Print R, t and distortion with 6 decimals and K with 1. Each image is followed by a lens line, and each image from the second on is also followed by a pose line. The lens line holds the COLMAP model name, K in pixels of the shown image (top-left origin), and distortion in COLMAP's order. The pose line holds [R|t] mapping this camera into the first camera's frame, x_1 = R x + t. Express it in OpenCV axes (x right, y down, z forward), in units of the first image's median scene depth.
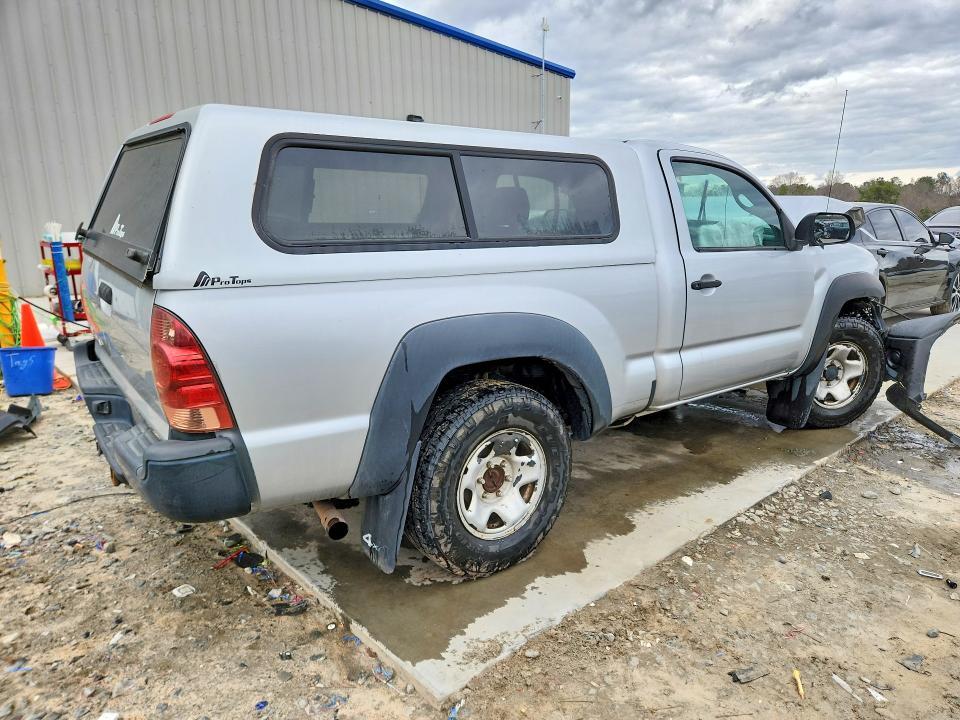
lens RADIAL K [[755.5, 0, 480.0], [0, 755.5, 360.0], [0, 0, 1]] dist [0.000703, -0.002907]
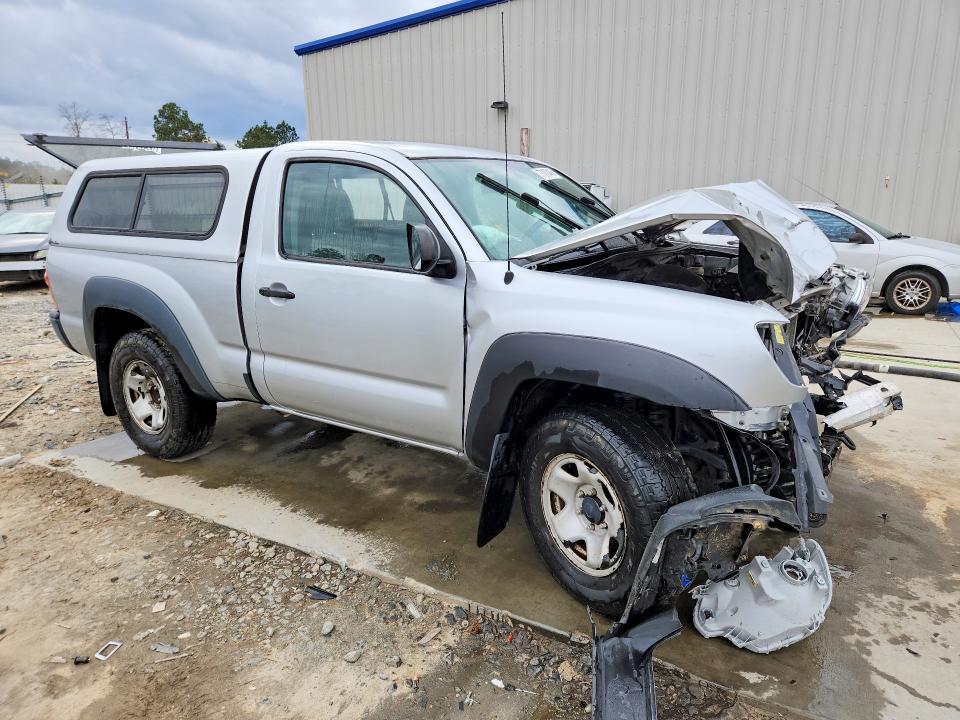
lens RADIAL K [[755.5, 0, 480.0], [0, 755.5, 360.0], [0, 0, 1]] dist [0.000703, -0.002907]
pose [[0.212095, 0.224617, -0.951085, 1.284554], [-0.164327, 0.967566, 0.191864, -0.245508], [0.963334, 0.115595, 0.242127, 1.039087]]
